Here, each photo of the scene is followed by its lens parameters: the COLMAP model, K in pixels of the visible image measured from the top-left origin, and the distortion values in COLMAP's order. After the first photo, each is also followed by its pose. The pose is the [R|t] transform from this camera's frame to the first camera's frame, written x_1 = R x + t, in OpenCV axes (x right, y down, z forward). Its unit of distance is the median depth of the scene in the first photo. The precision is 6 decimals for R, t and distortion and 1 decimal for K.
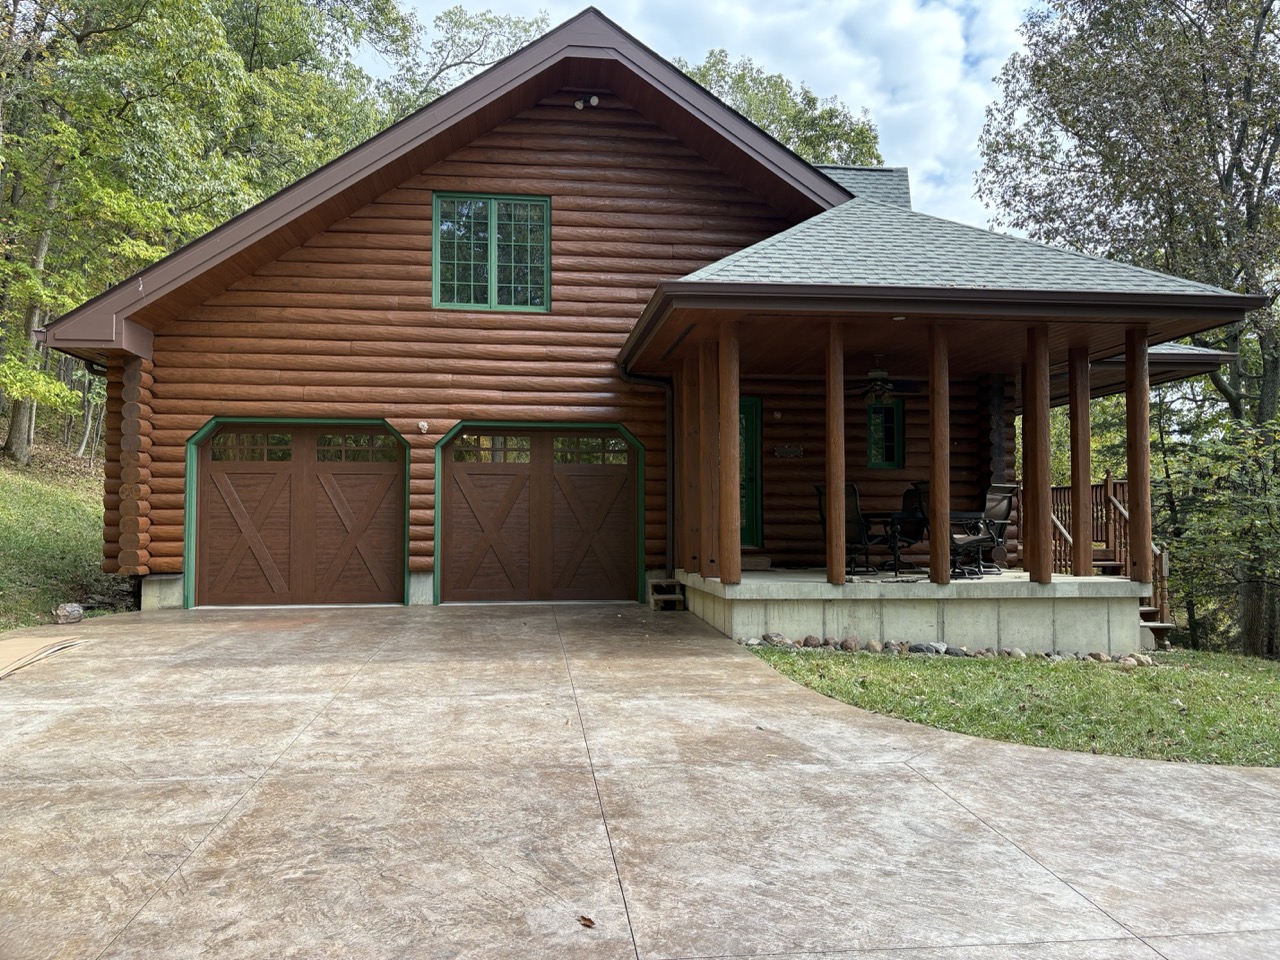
lens RADIAL K [[959.0, 0, 638.1], [0, 959.0, 476.2], [0, 0, 1]] dist [-0.000231, 0.004140]
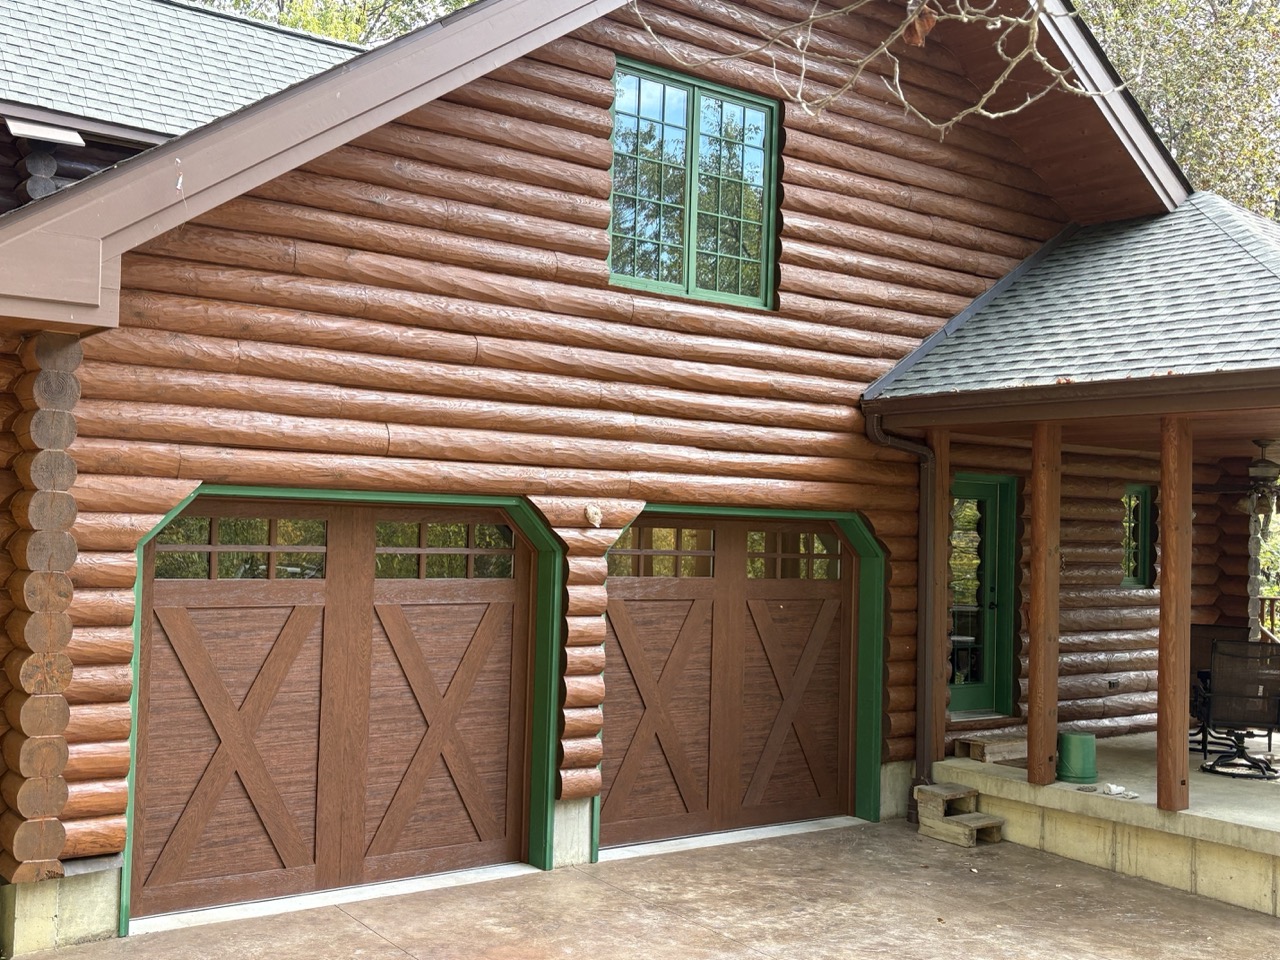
lens RADIAL K [[1474.7, 0, 641.0], [0, 1474.7, 483.8], [0, 0, 1]] dist [0.037070, 0.000000]
pose [[0.834954, 0.032098, 0.549384, -0.633500], [-0.046485, 0.998843, 0.012290, -0.078353], [-0.548354, -0.035799, 0.835480, 0.325147]]
